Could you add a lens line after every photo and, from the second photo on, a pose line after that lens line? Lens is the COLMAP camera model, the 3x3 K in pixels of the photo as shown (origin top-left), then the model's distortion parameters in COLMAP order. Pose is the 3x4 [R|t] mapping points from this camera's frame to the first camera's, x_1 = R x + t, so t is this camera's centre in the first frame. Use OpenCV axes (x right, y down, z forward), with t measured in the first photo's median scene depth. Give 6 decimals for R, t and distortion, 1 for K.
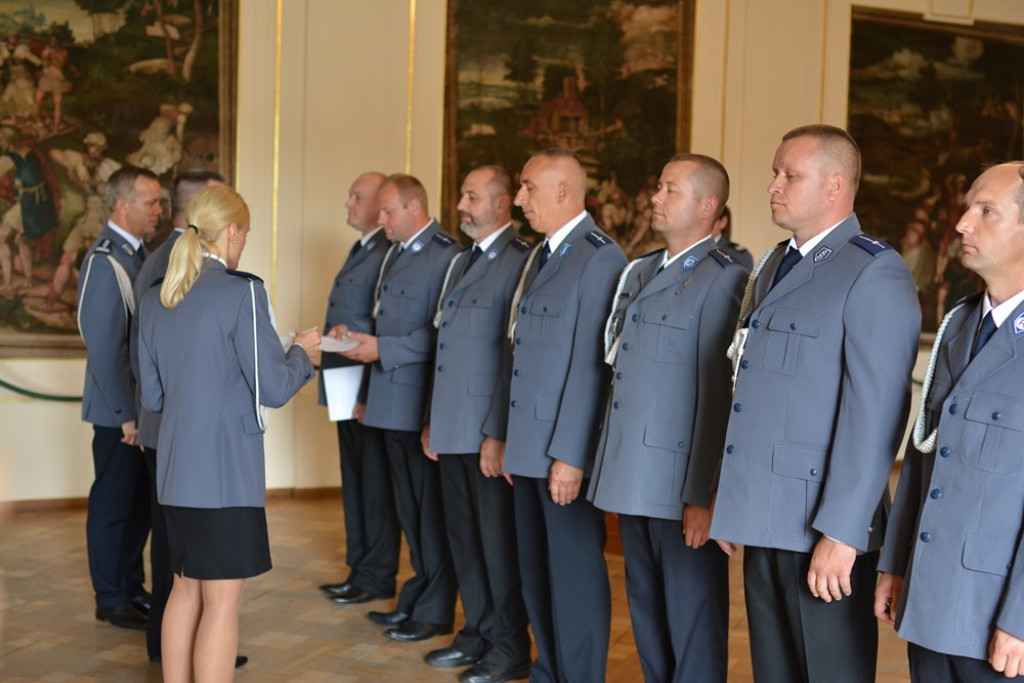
lens RADIAL K [[1497.1, 0, 514.9], [0, 1497.1, 346.0], [0, 0, 1]] dist [-0.048837, 0.000000]
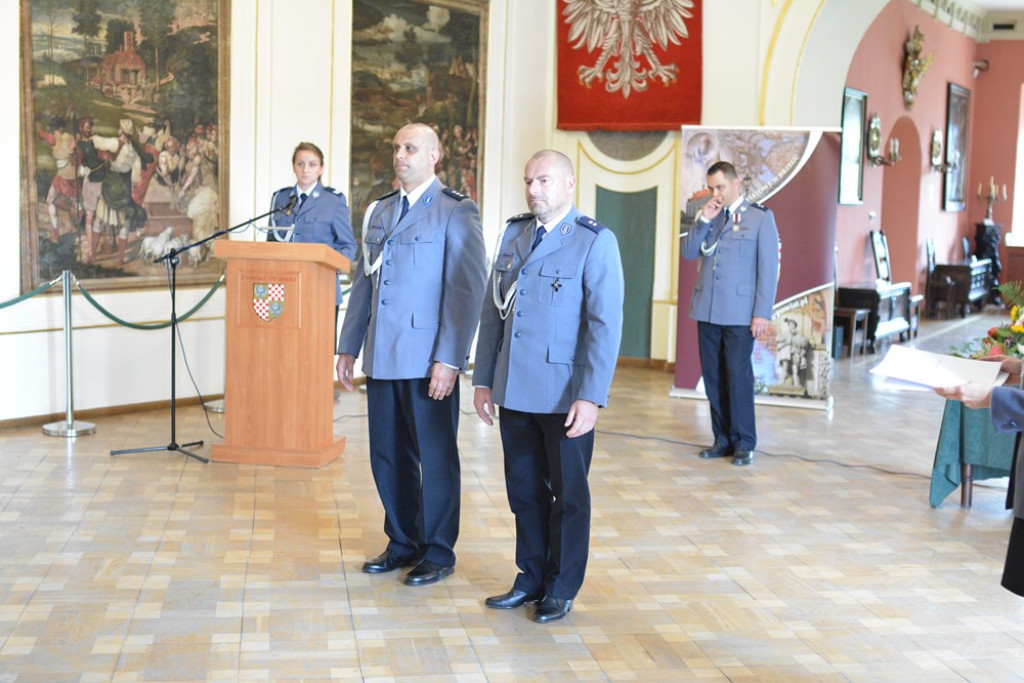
lens RADIAL K [[1497.1, 0, 513.6], [0, 1497.1, 340.8], [0, 0, 1]] dist [-0.048837, 0.000000]
pose [[0.883909, -0.054490, 0.464474, -0.227695], [0.036134, 0.998177, 0.048336, -0.001488], [-0.466261, -0.025941, 0.884267, -0.072512]]
